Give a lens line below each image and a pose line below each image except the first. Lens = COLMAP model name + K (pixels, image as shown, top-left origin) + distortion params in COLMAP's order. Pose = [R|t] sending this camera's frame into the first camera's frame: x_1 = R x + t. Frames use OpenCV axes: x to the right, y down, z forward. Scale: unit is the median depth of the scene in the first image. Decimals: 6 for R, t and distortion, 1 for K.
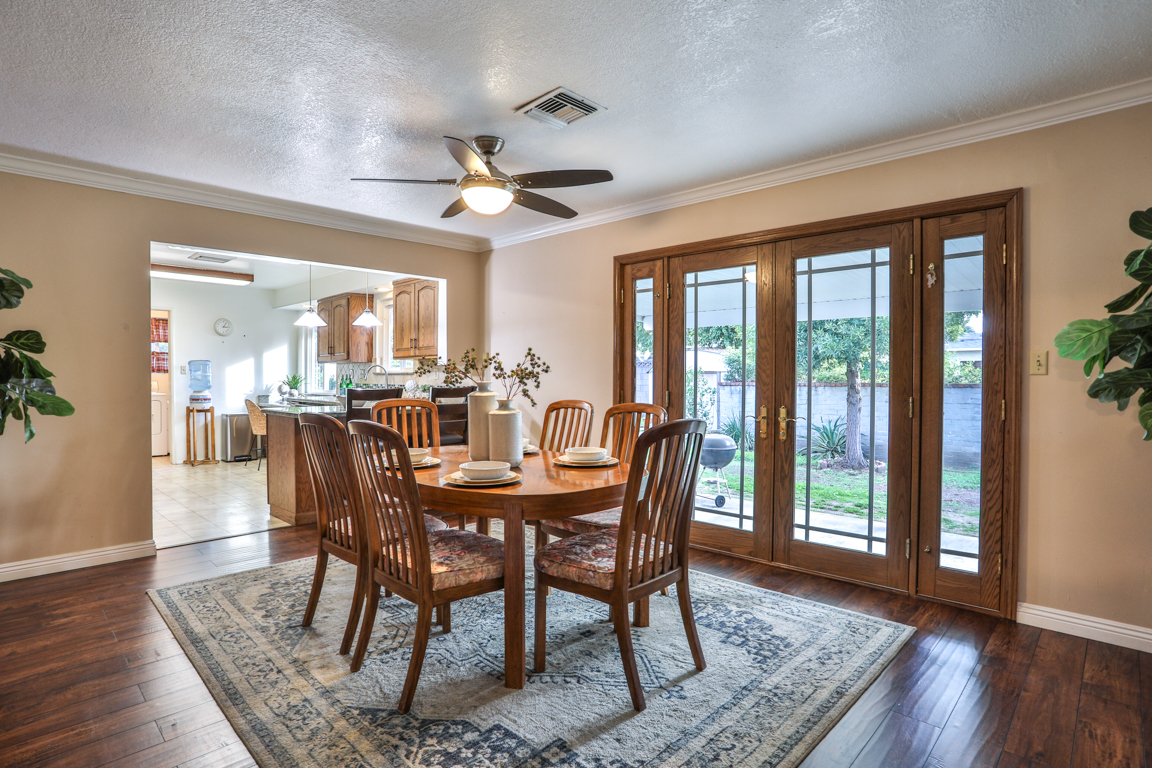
lens RADIAL K [[591.4, 0, 562.2], [0, 591.4, 383.2], [0, 0, 1]] dist [-0.075173, 0.029279]
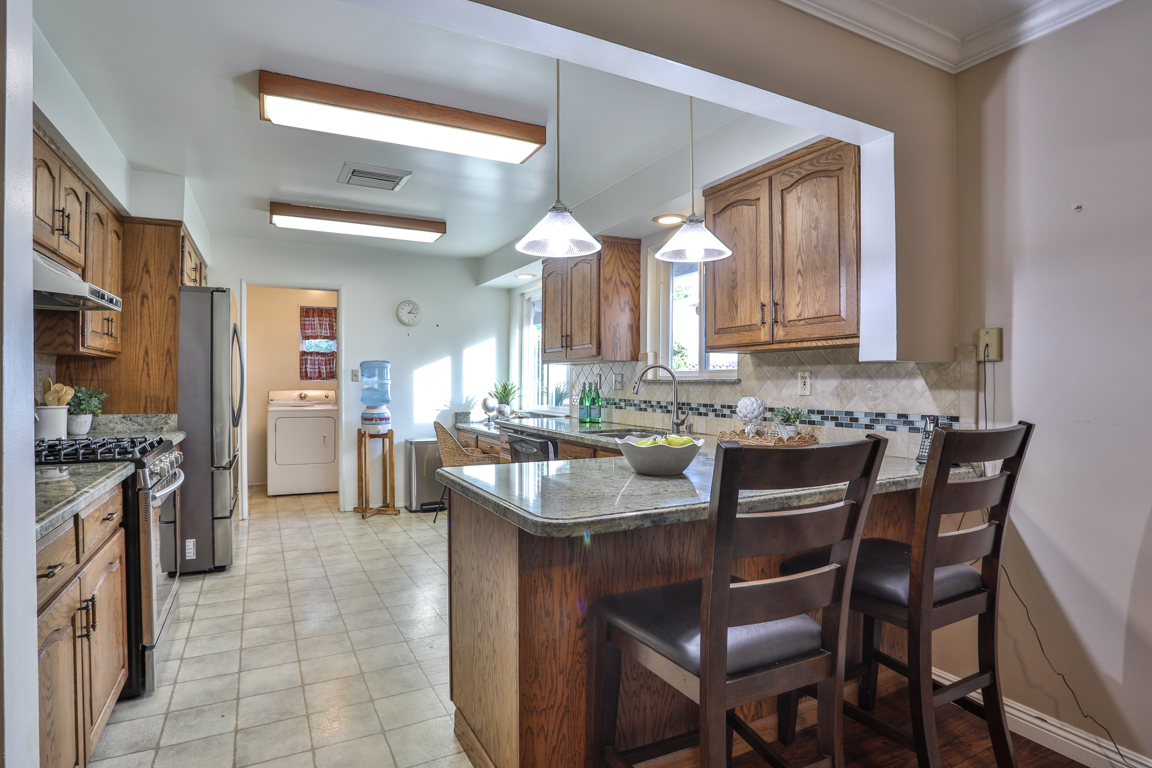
lens RADIAL K [[591.4, 0, 562.2], [0, 591.4, 383.2], [0, 0, 1]] dist [-0.075173, 0.029279]
pose [[0.947986, 0.001574, -0.318308, -0.216640], [-0.004819, 0.999944, -0.009408, -0.009048], [0.318276, 0.010453, 0.947941, 0.450891]]
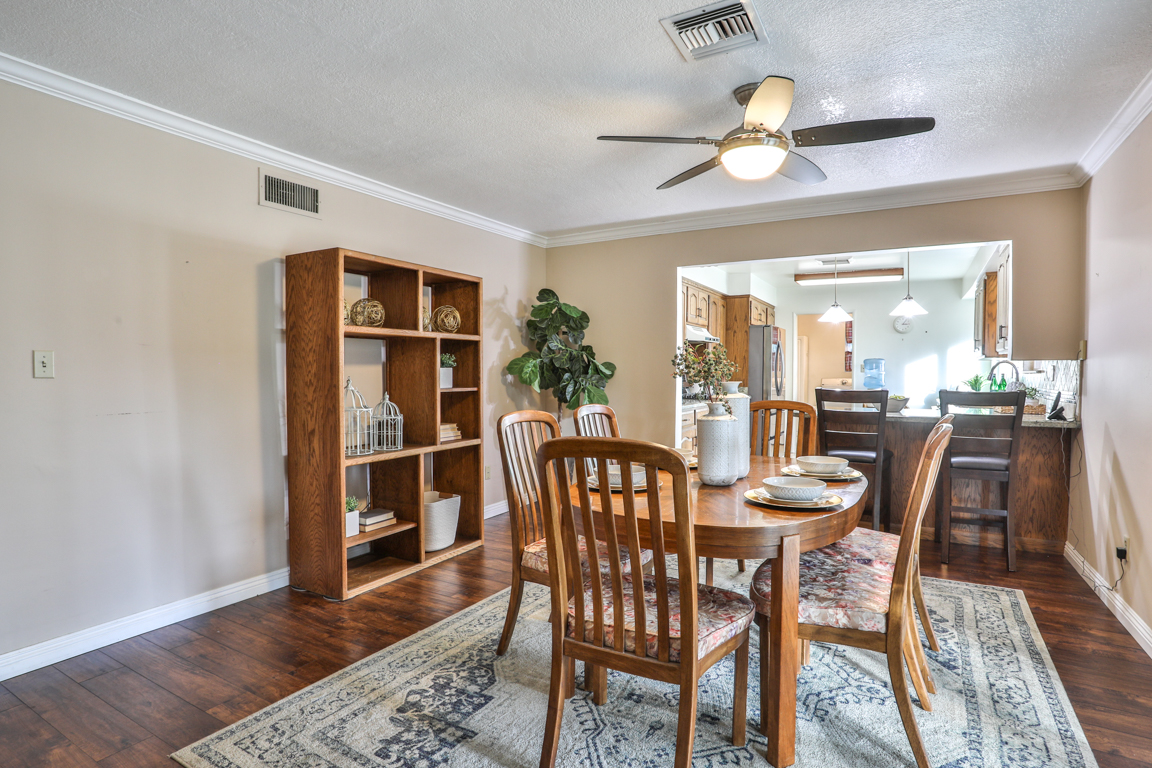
lens RADIAL K [[591.4, 0, 562.2], [0, 591.4, 383.2], [0, 0, 1]] dist [-0.075173, 0.029279]
pose [[0.236337, 0.019052, -0.971484, 0.266589], [-0.014193, 0.999769, 0.016154, -0.005746], [0.971568, 0.009971, 0.236553, 0.237544]]
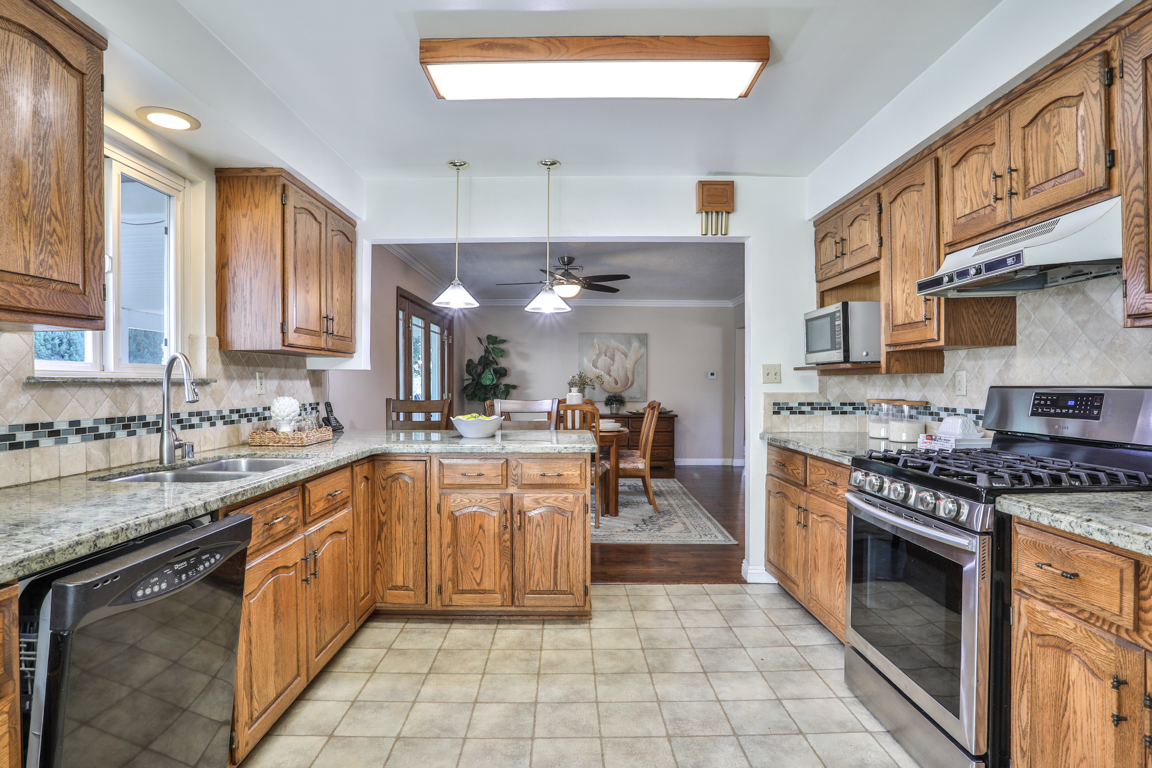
lens RADIAL K [[606.1, 0, 568.3], [0, 606.1, 386.5], [0, 0, 1]] dist [-0.075993, 0.033363]
pose [[-0.694945, -0.005868, 0.719039, -0.656018], [0.007219, 0.999859, 0.015138, -0.016092], [-0.719027, 0.015711, -0.694805, 1.014127]]
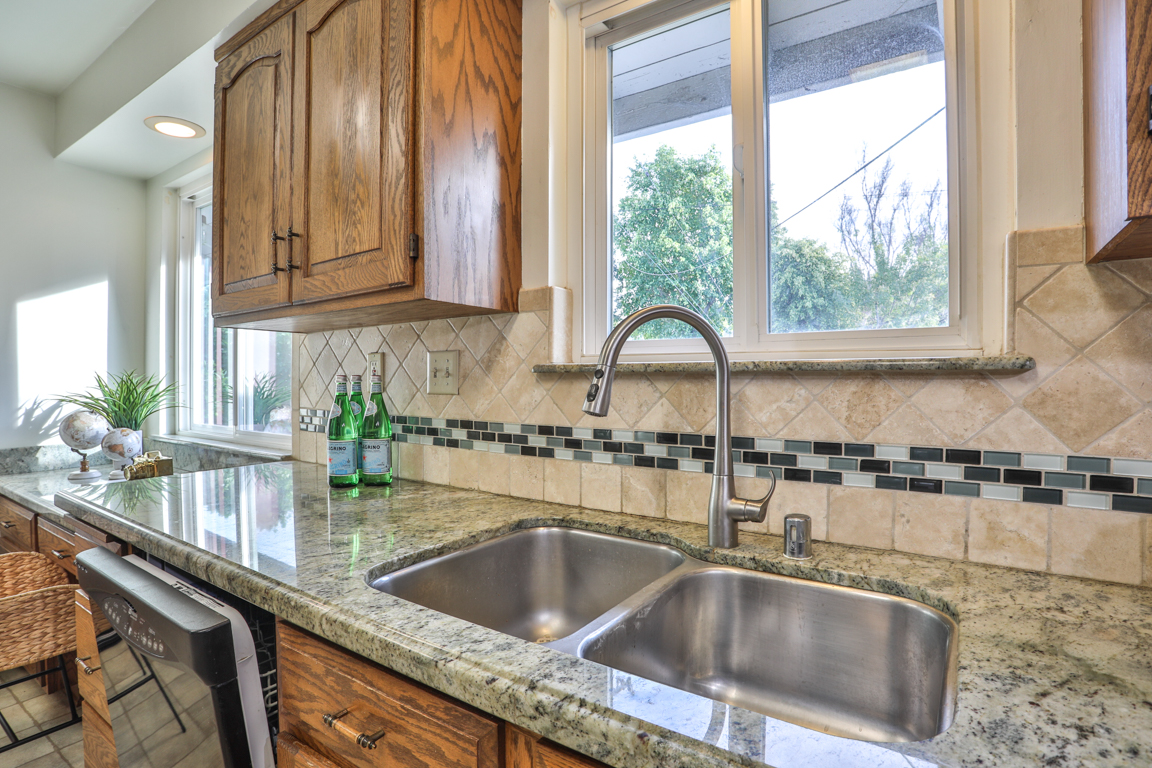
lens RADIAL K [[591.4, 0, 562.2], [0, 591.4, 383.2], [0, 0, 1]] dist [-0.075173, 0.029279]
pose [[0.987580, -0.007351, 0.156946, -0.345106], [0.007253, 0.999973, 0.001198, -0.012423], [-0.156950, -0.000045, 0.987606, 0.815030]]
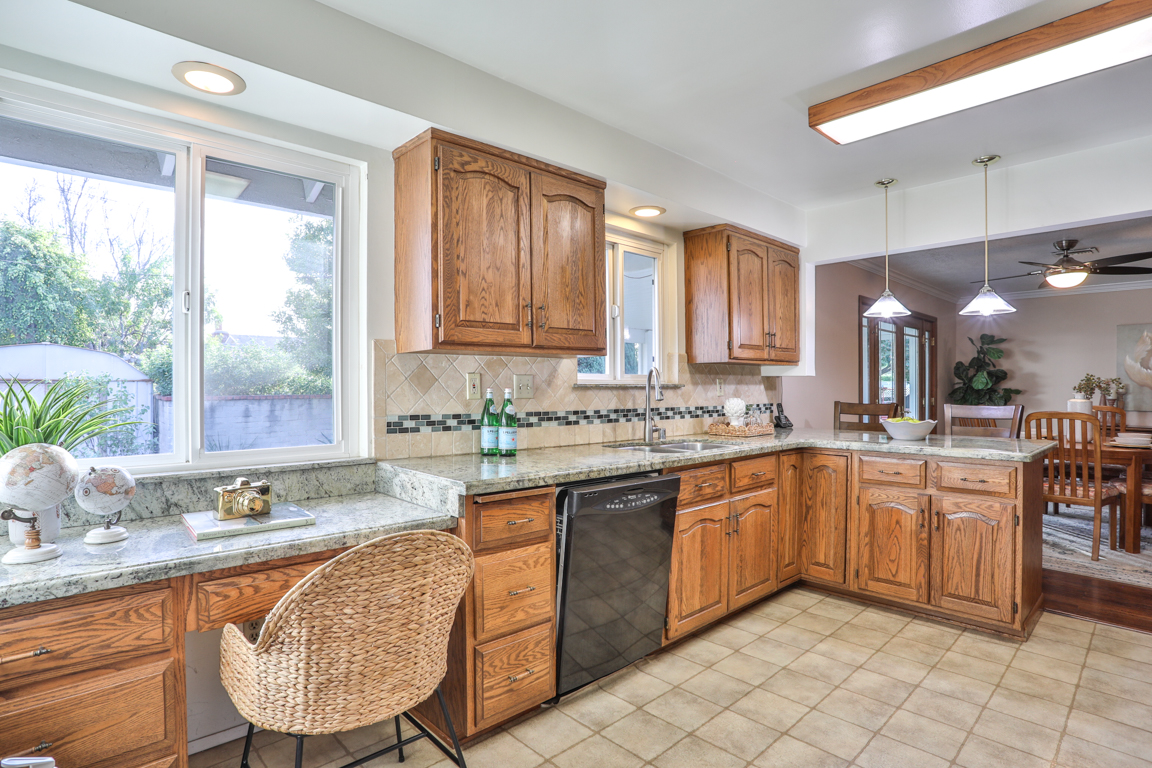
lens RADIAL K [[591.4, 0, 562.2], [0, 591.4, 383.2], [0, 0, 1]] dist [-0.075173, 0.029279]
pose [[0.054816, 0.003546, 0.998490, -0.753201], [0.010513, 0.999936, -0.004128, -0.016797], [-0.998441, 0.010723, 0.054776, 0.992738]]
